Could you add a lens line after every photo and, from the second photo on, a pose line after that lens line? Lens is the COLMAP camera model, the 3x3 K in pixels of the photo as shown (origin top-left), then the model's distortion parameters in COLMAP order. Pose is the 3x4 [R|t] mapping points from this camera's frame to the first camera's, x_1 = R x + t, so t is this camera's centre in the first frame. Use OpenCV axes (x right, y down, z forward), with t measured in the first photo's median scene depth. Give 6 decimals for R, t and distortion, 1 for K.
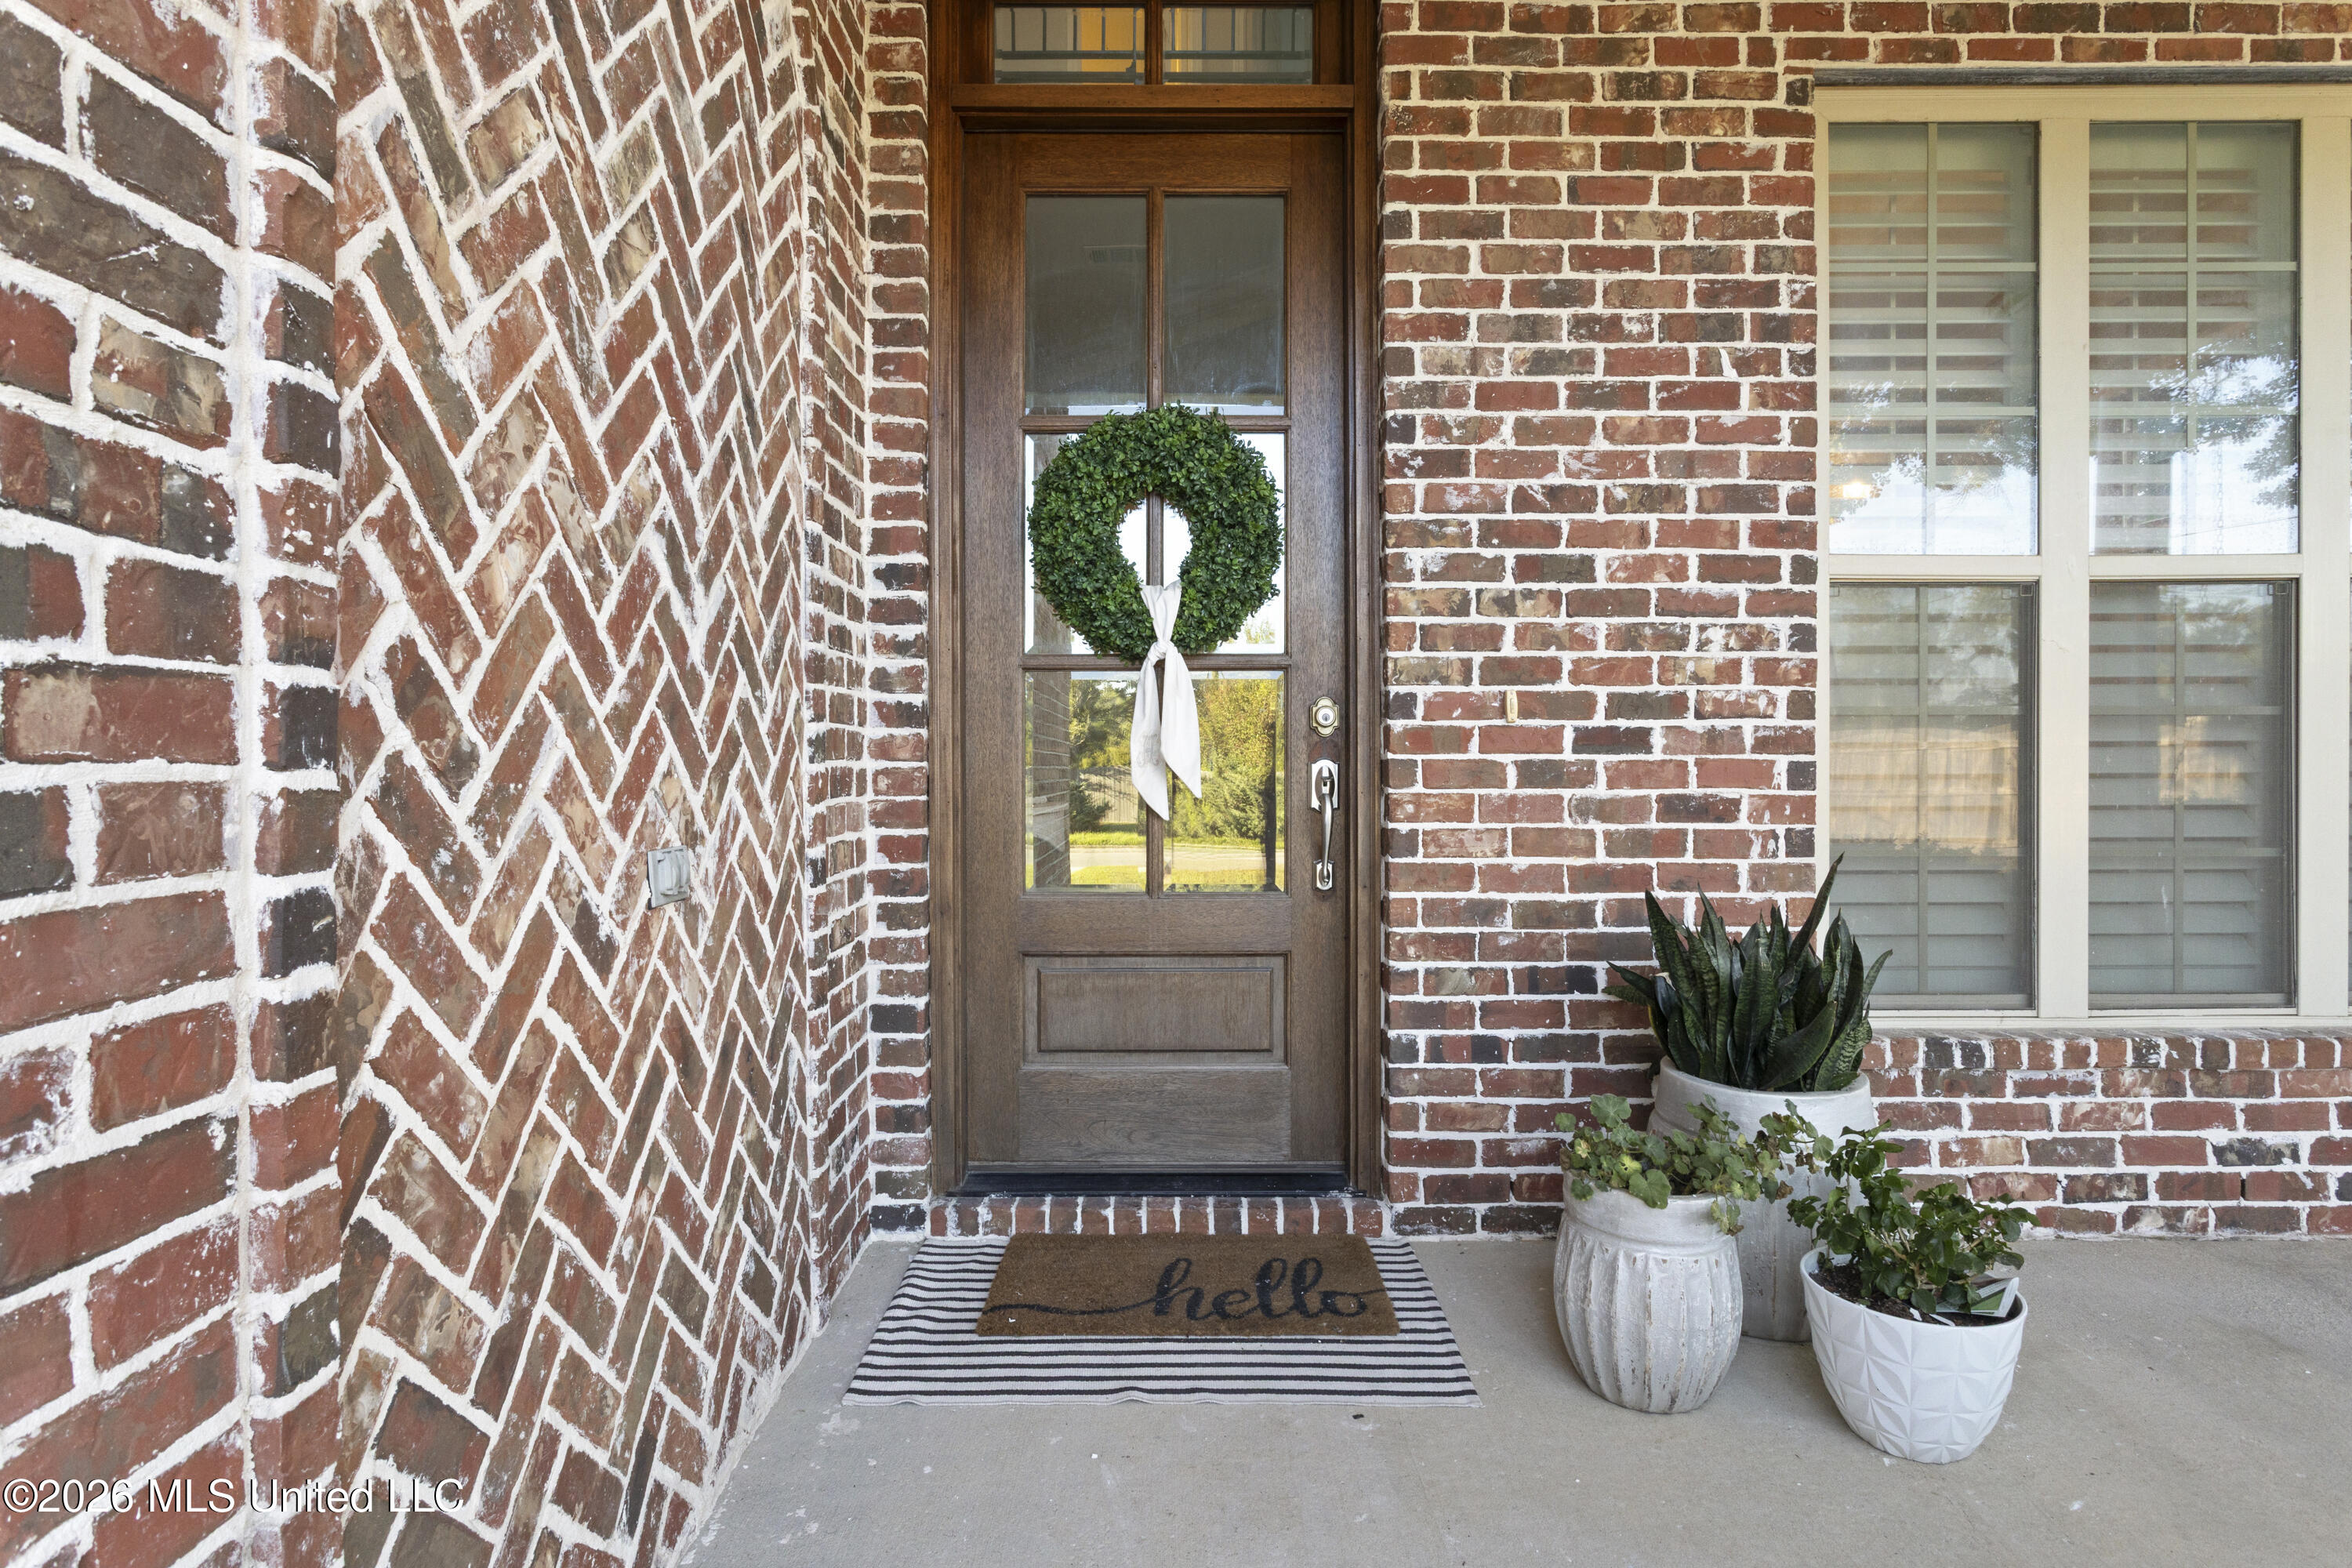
lens RADIAL K [[1211.1, 0, 1179.8], [0, 1211.1, 775.9], [0, 0, 1]] dist [0.012793, 0.000110]
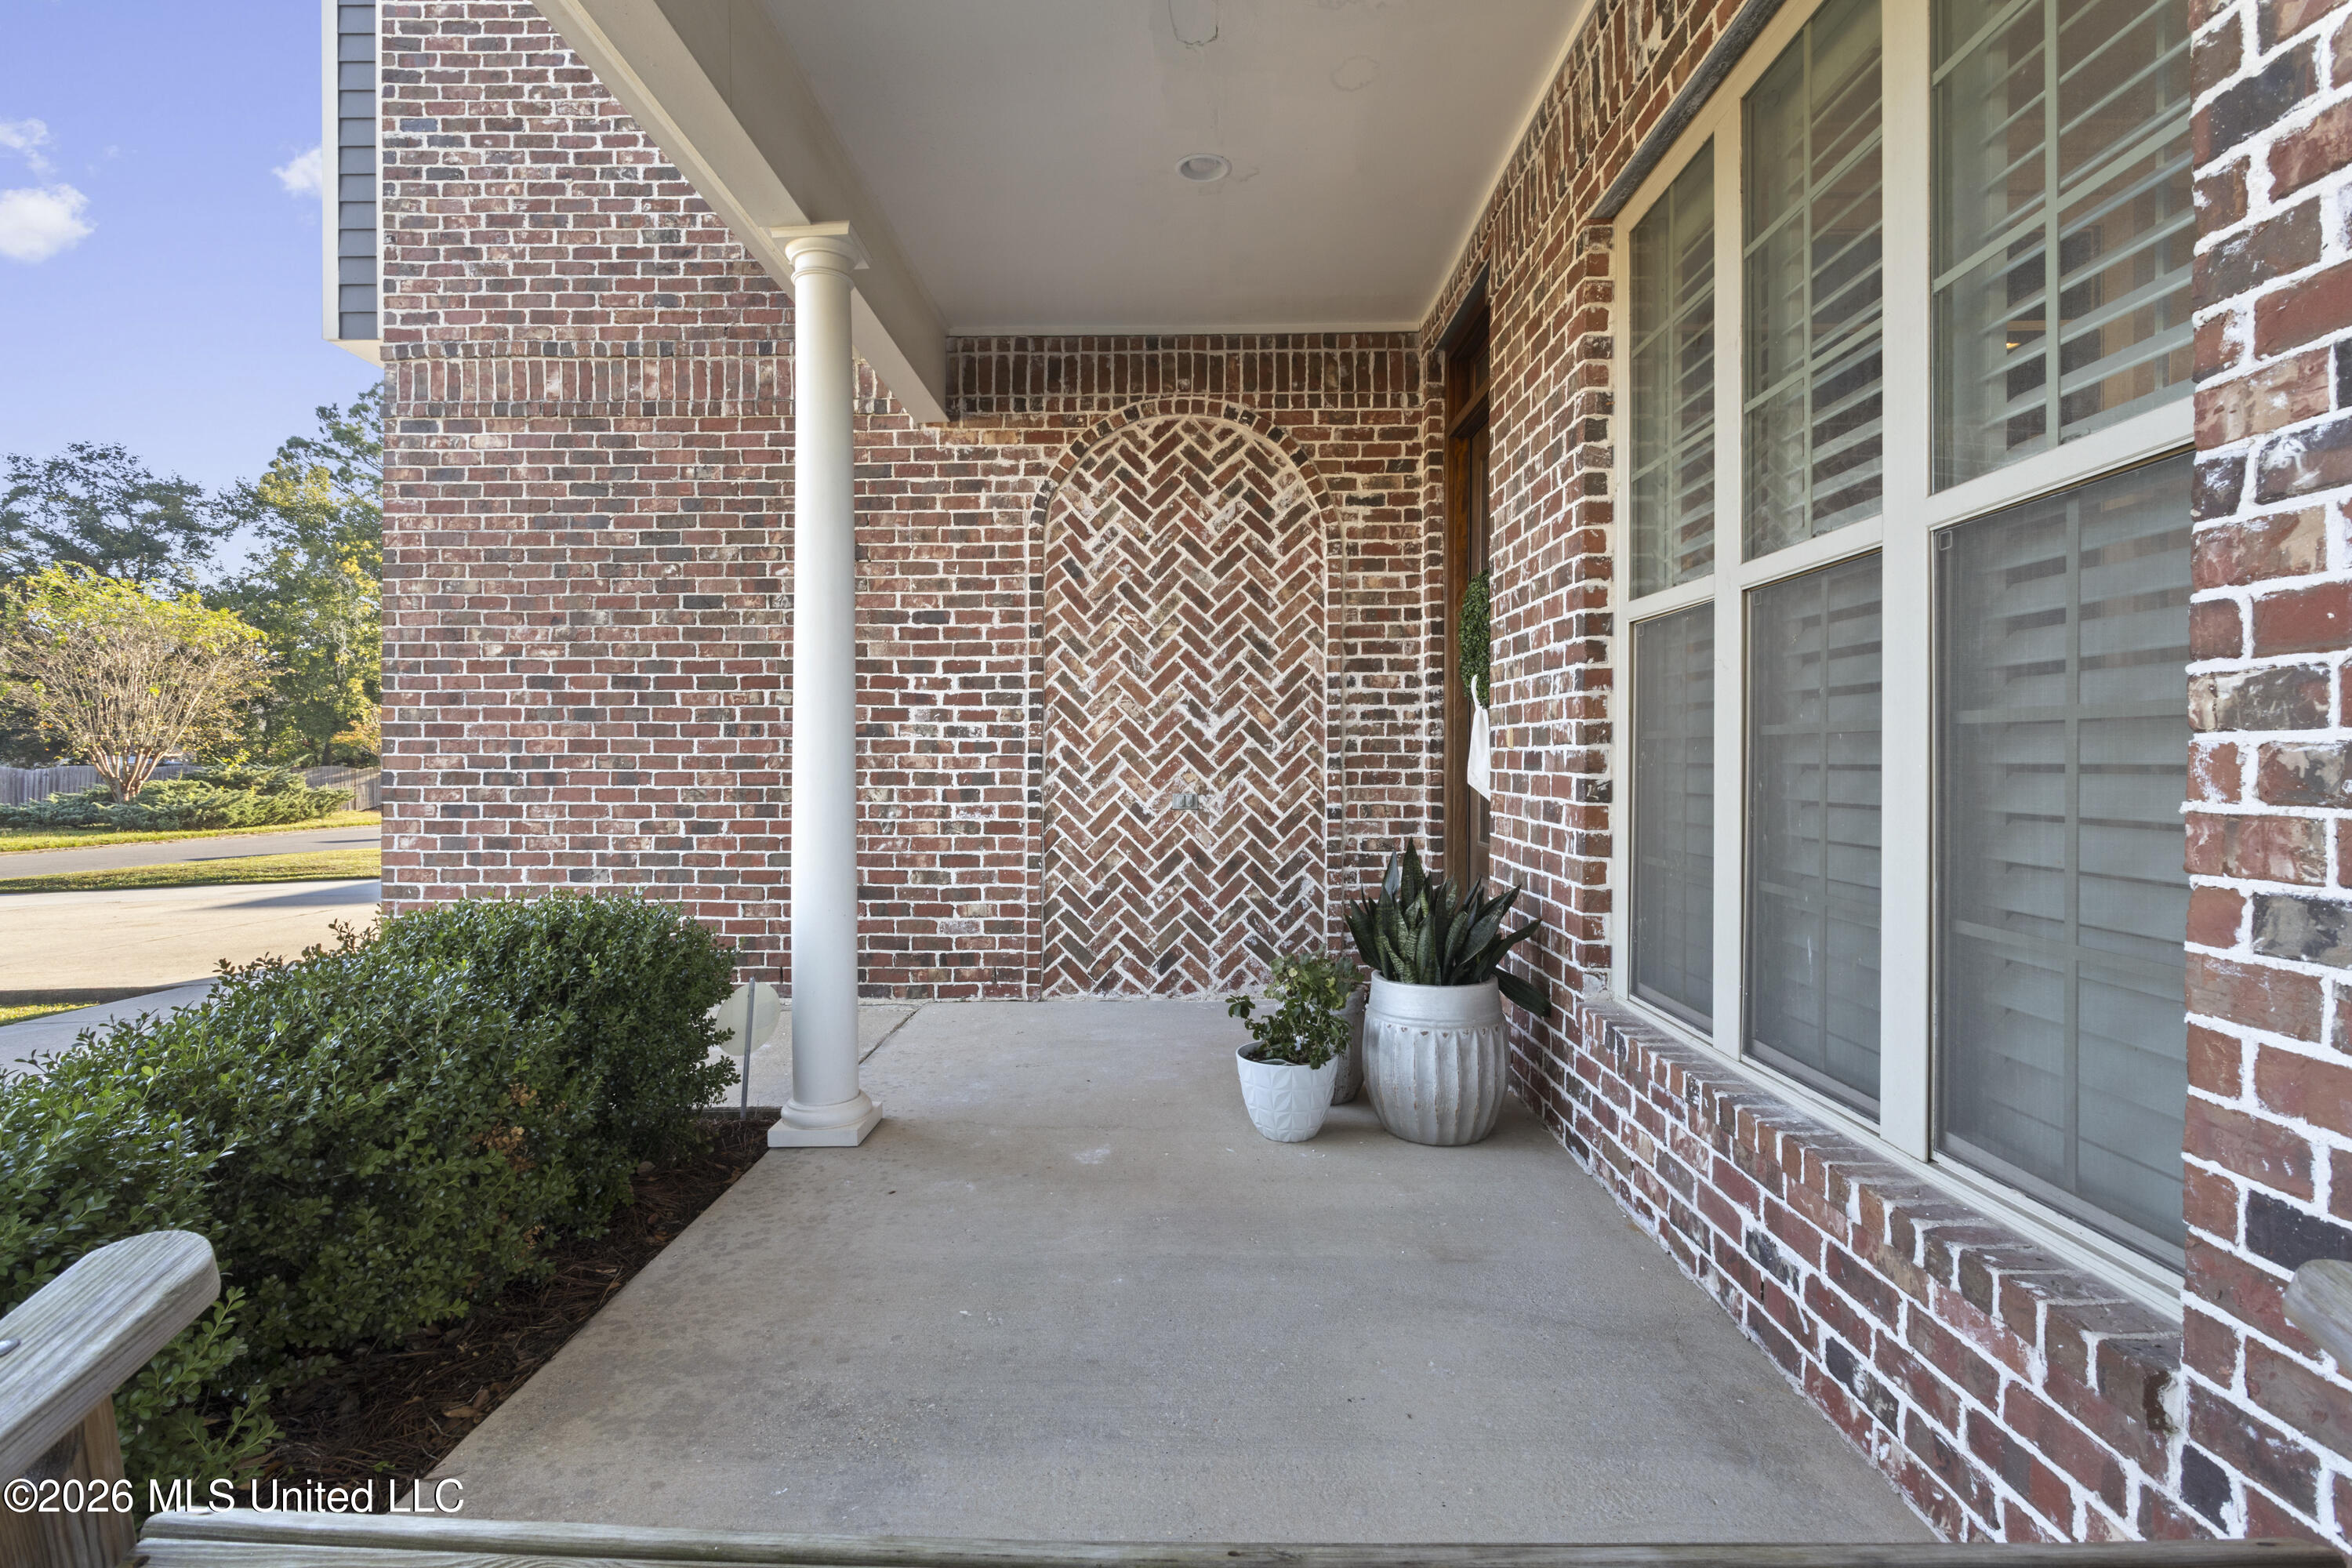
lens RADIAL K [[1110.4, 0, 1166.1], [0, 1110.4, 767.1], [0, 0, 1]] dist [0.000925, 0.000388]
pose [[-0.018611, 0.010442, -0.999772, 1.655189], [-0.014676, 0.999835, 0.010716, -0.030209], [0.999719, 0.014872, -0.018455, 0.601204]]
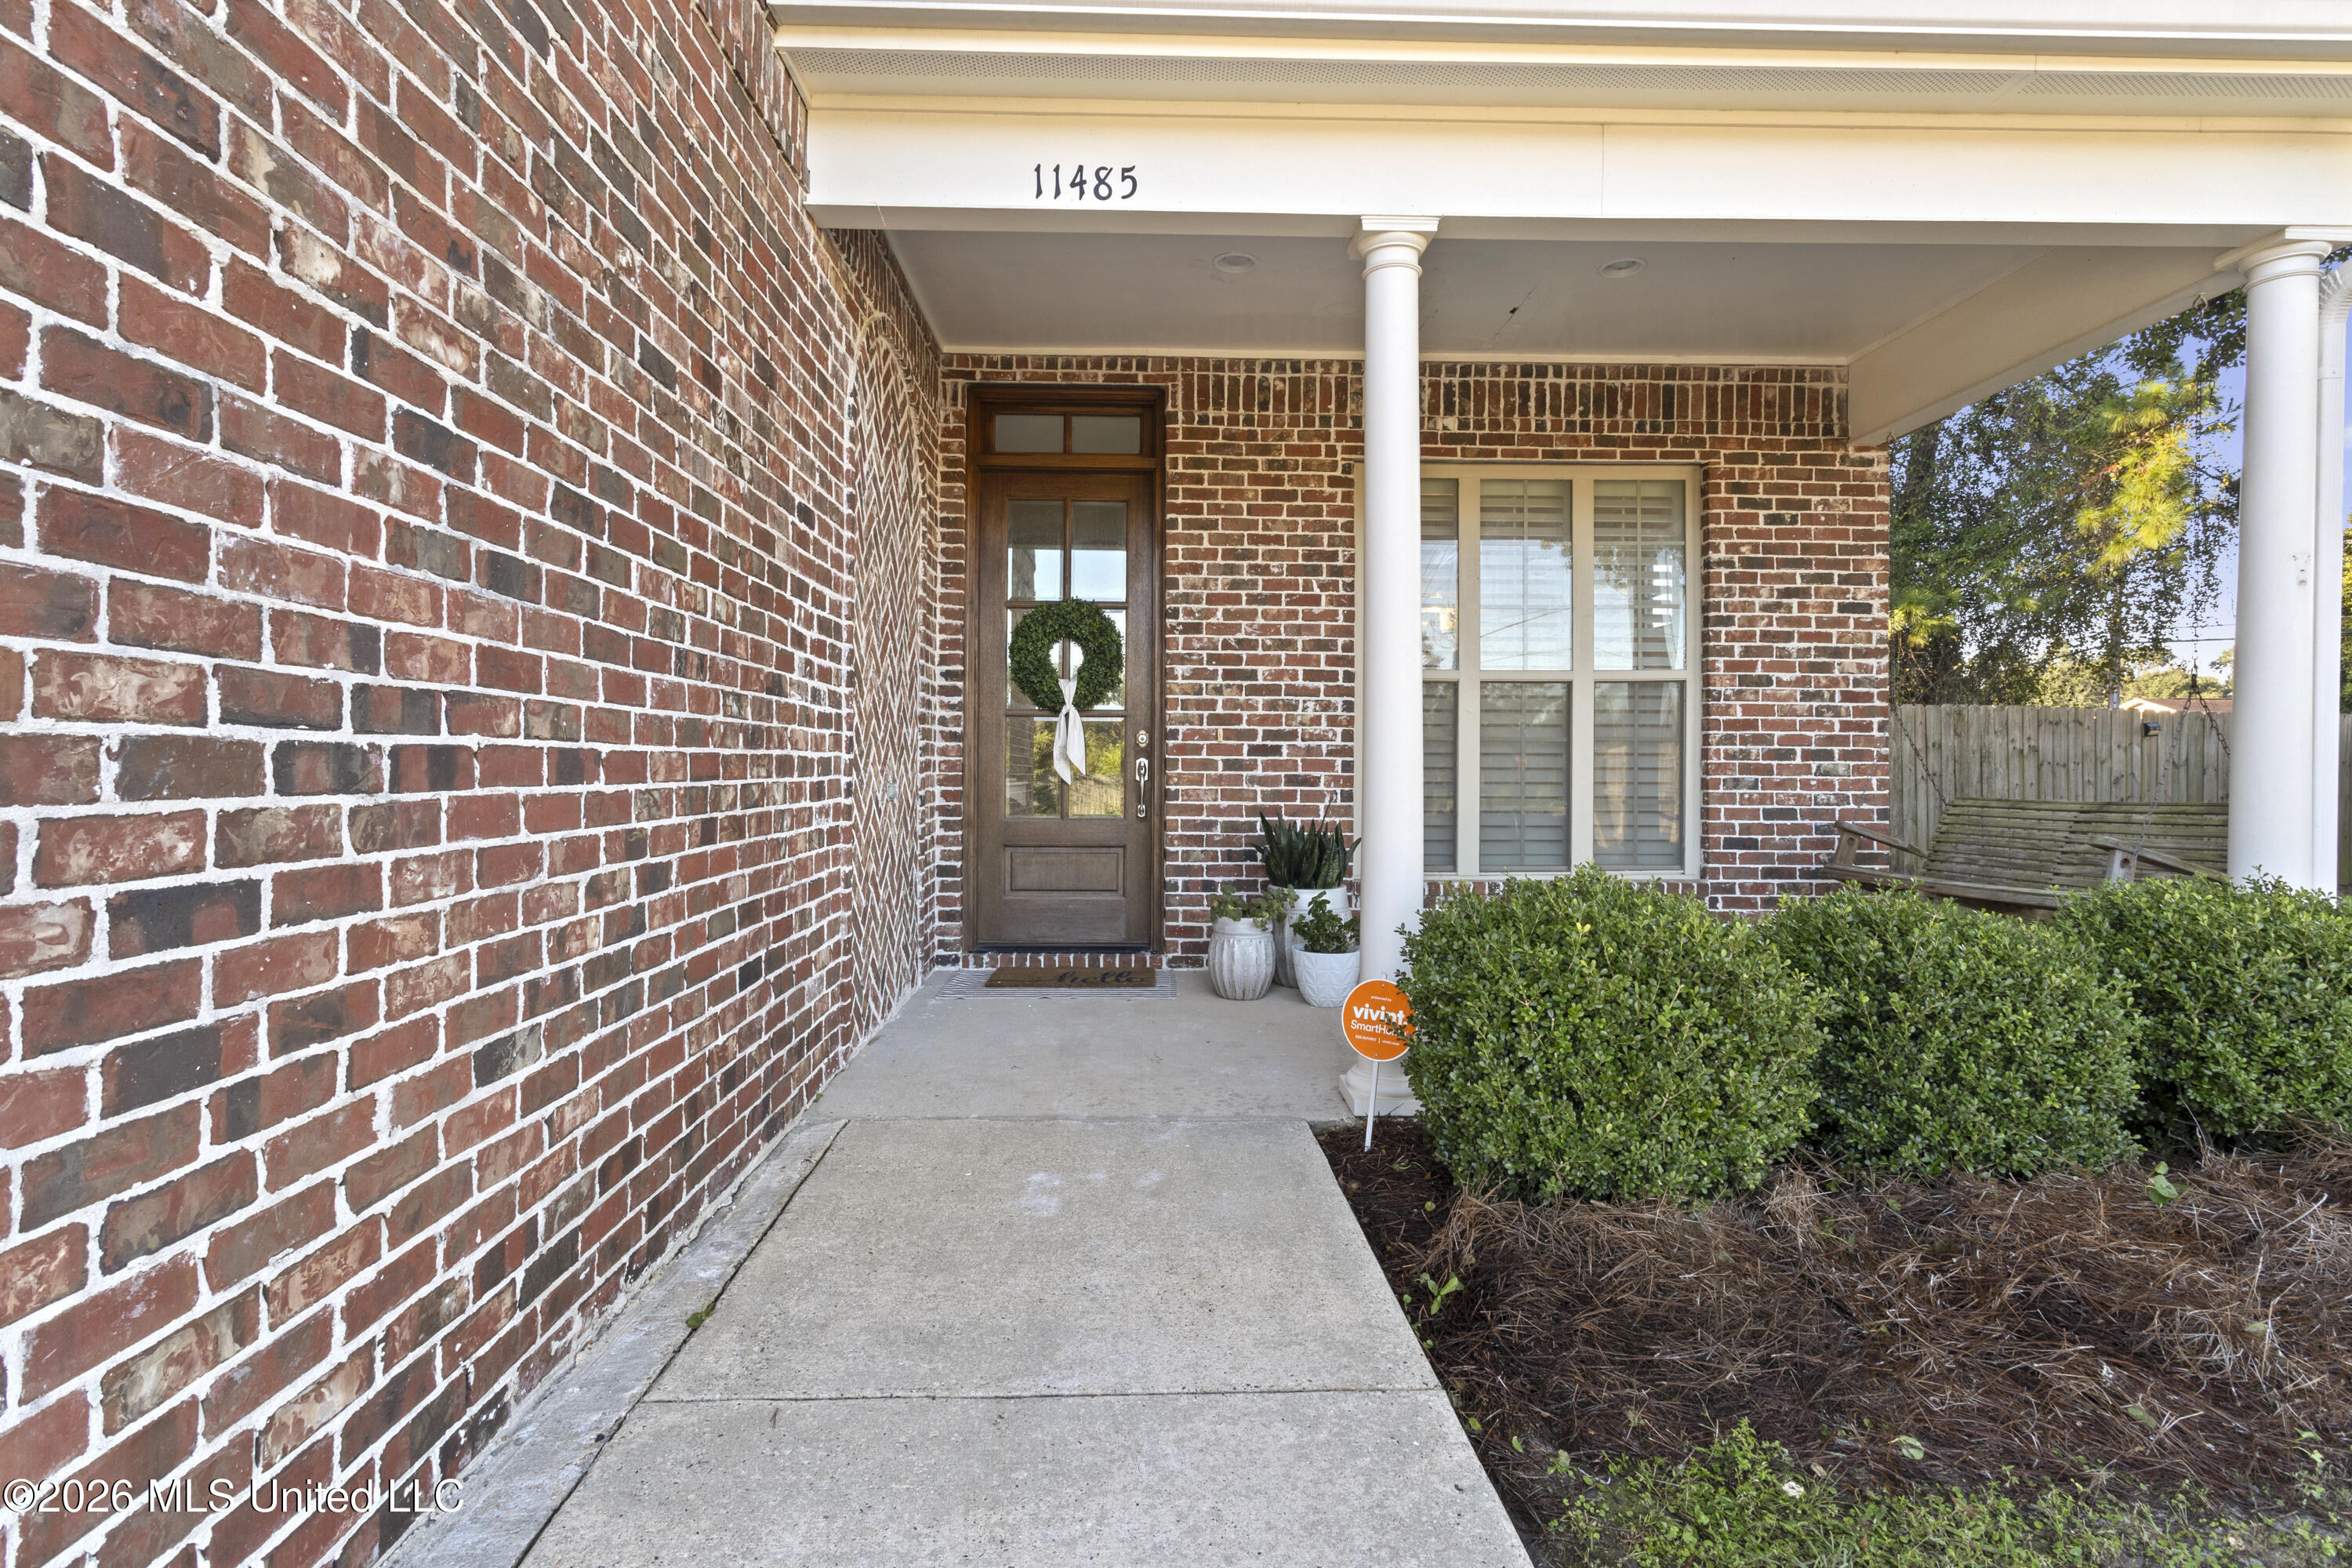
lens RADIAL K [[1110.4, 0, 1166.1], [0, 1110.4, 767.1], [0, 0, 1]] dist [0.000925, 0.000388]
pose [[0.999790, 0.007959, 0.018863, 0.132180], [-0.007719, 0.999888, -0.012785, 0.030146], [-0.018963, 0.012636, 0.999740, -1.080373]]
